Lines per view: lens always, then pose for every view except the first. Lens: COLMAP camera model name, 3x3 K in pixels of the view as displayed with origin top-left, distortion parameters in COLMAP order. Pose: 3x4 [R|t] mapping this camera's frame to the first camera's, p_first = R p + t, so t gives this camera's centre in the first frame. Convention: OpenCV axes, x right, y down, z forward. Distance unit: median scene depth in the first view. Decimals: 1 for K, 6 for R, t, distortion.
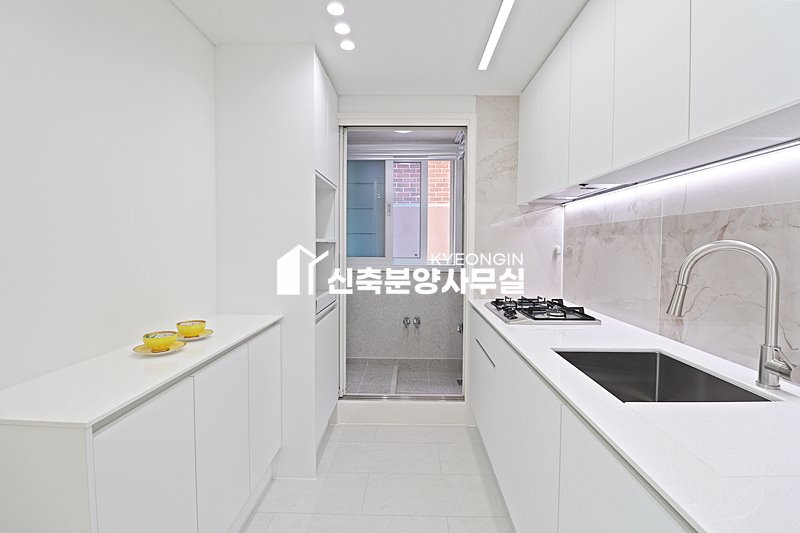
lens RADIAL K [[373.2, 0, 405.7], [0, 373.2, 258.6], [0, 0, 1]] dist [0.001724, -0.016601]
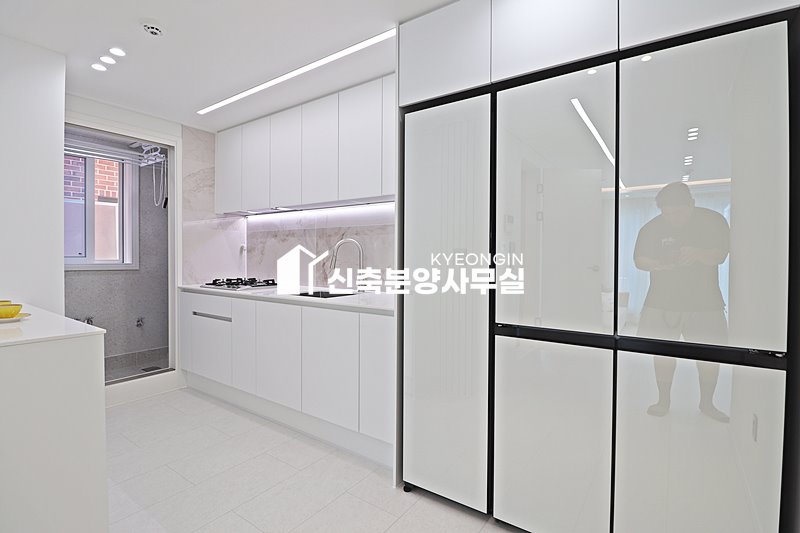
lens RADIAL K [[373.2, 0, 405.7], [0, 373.2, 258.6], [0, 0, 1]] dist [0.001724, -0.016601]
pose [[0.559204, -0.010225, 0.828967, -0.658462], [0.028012, 0.999586, -0.006567, 0.071937], [-0.828557, 0.026894, 0.559259, -0.488556]]
